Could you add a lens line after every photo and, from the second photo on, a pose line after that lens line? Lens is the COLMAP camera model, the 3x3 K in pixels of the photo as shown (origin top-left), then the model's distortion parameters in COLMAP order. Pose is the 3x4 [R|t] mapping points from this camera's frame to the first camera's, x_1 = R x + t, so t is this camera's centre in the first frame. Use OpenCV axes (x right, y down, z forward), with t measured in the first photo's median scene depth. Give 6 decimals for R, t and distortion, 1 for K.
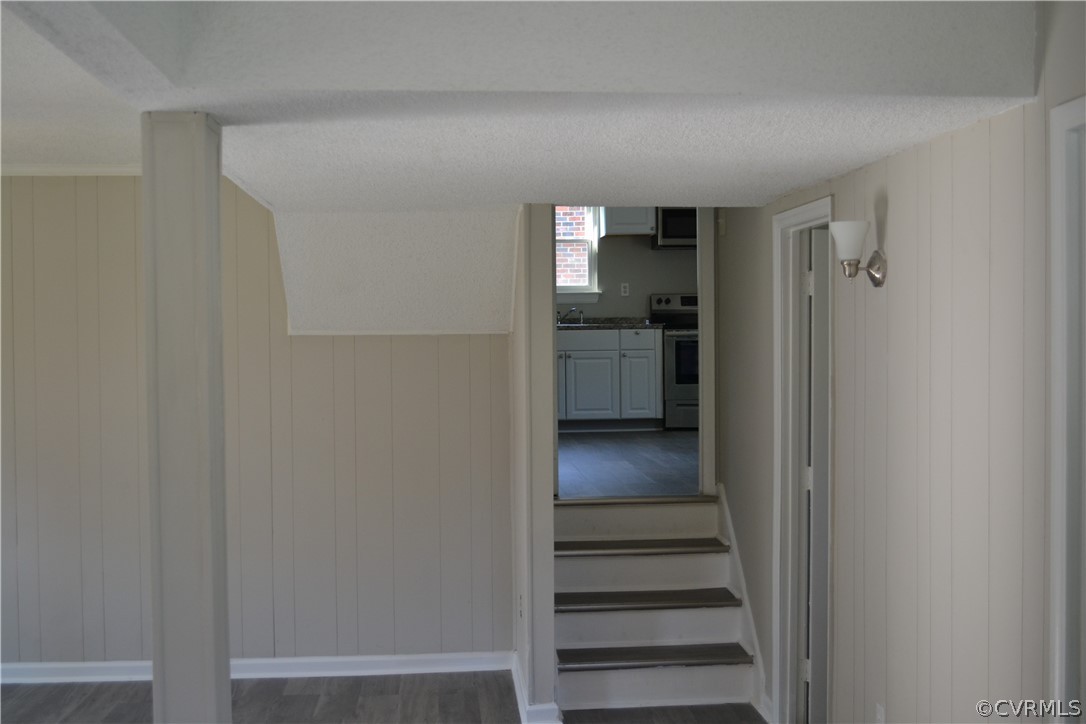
lens RADIAL K [[1238.0, 0, 543.9], [0, 1238.0, 365.6], [0, 0, 1]] dist [-0.055077, 0.020293]
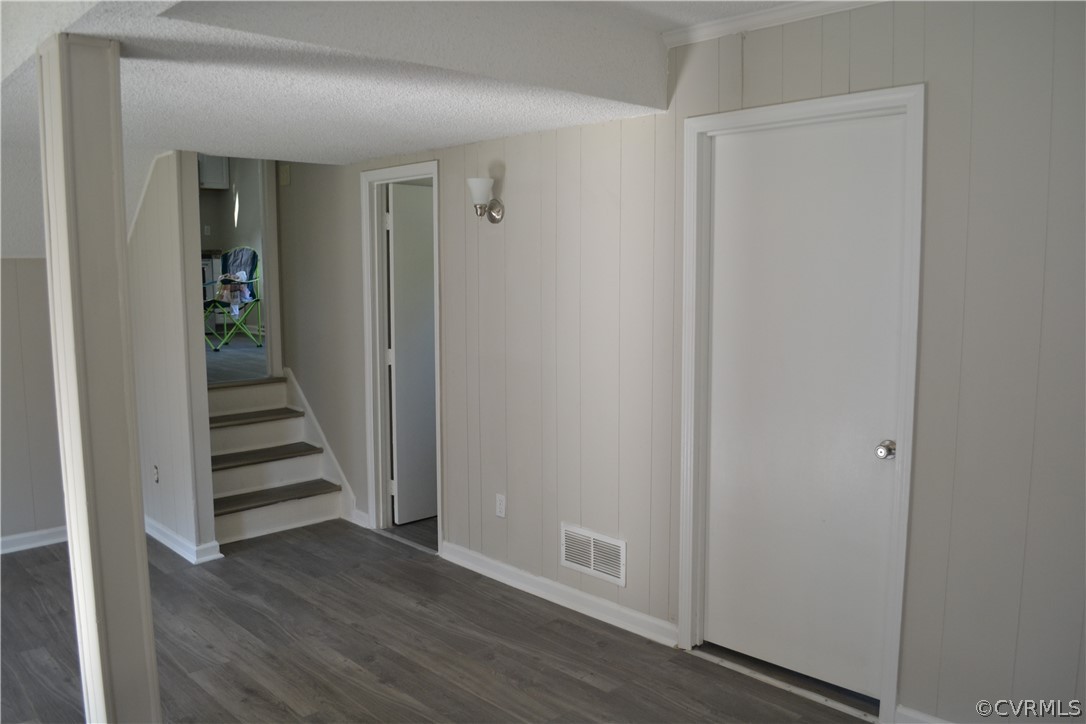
lens RADIAL K [[865.3, 0, 542.4], [0, 865.3, 365.5], [0, 0, 1]] dist [-0.081016, 0.010505]
pose [[0.781835, -0.066517, 0.619927, -0.232863], [0.012203, 0.995735, 0.091451, 0.009217], [-0.623366, -0.063934, 0.779312, 0.081711]]
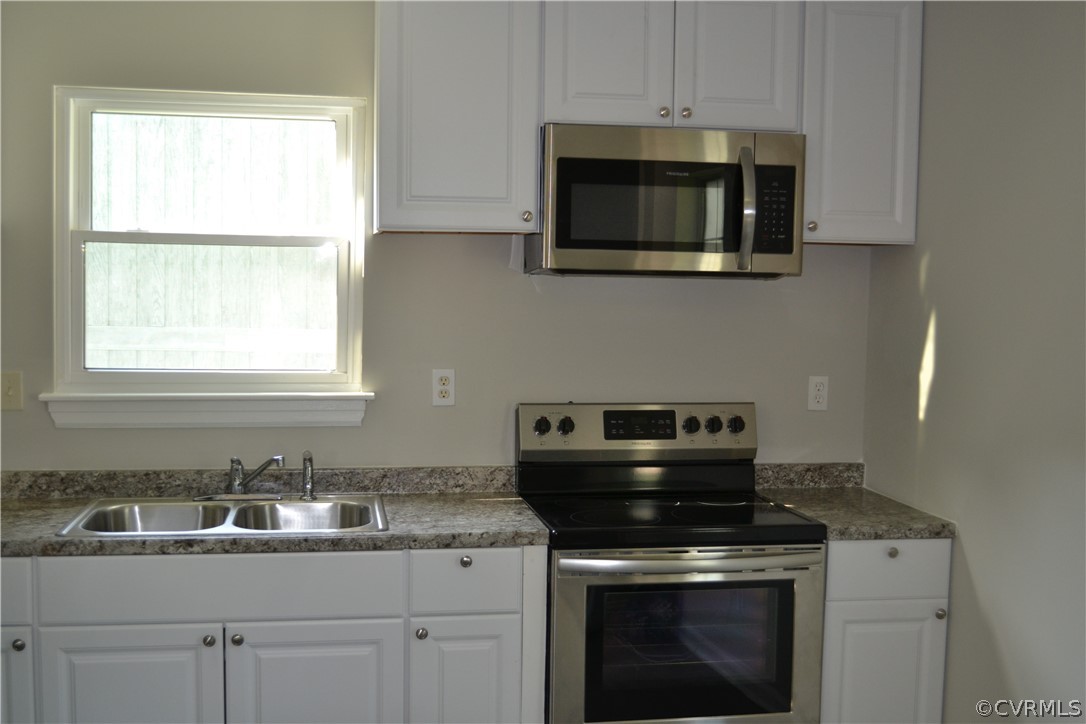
lens RADIAL K [[1238.0, 0, 543.9], [0, 1238.0, 365.6], [0, 0, 1]] dist [-0.055077, 0.020293]
pose [[0.996142, 0.021119, 0.085180, 0.120661], [-0.025745, 0.998231, 0.053584, -0.163541], [-0.083898, -0.055570, 0.994924, 1.237847]]
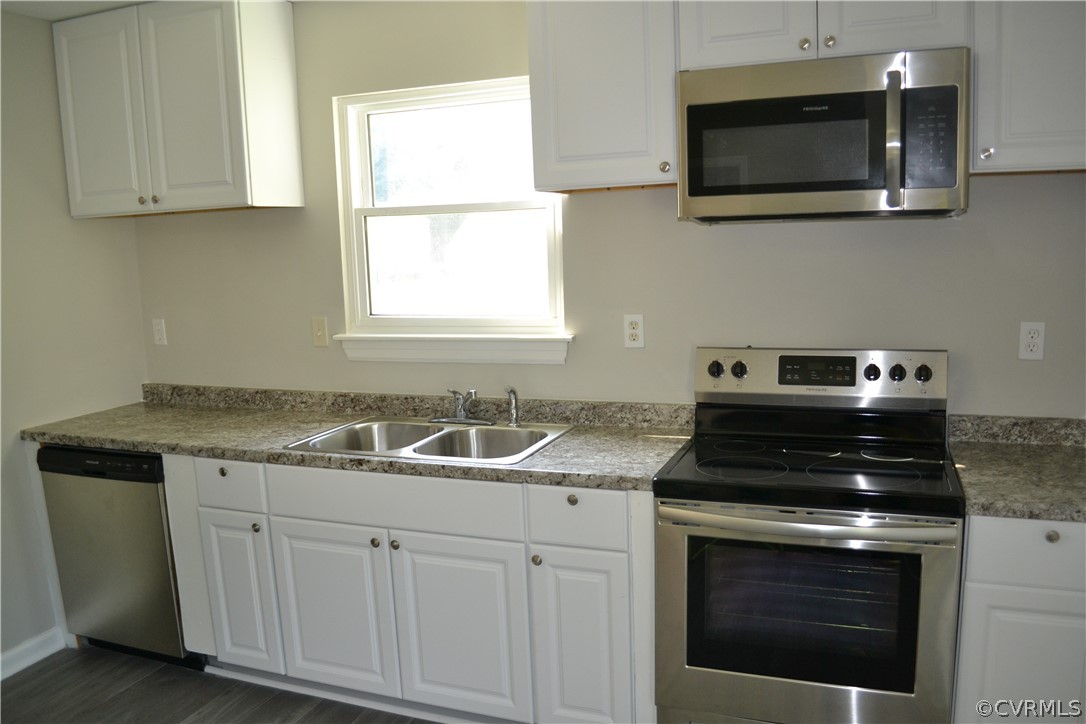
lens RADIAL K [[865.3, 0, 542.4], [0, 865.3, 365.5], [0, 0, 1]] dist [-0.081016, 0.010505]
pose [[0.898635, 0.044472, -0.436437, 0.295514], [0.017275, 0.990489, 0.136500, -0.165342], [0.438357, -0.130204, 0.889320, 1.418701]]
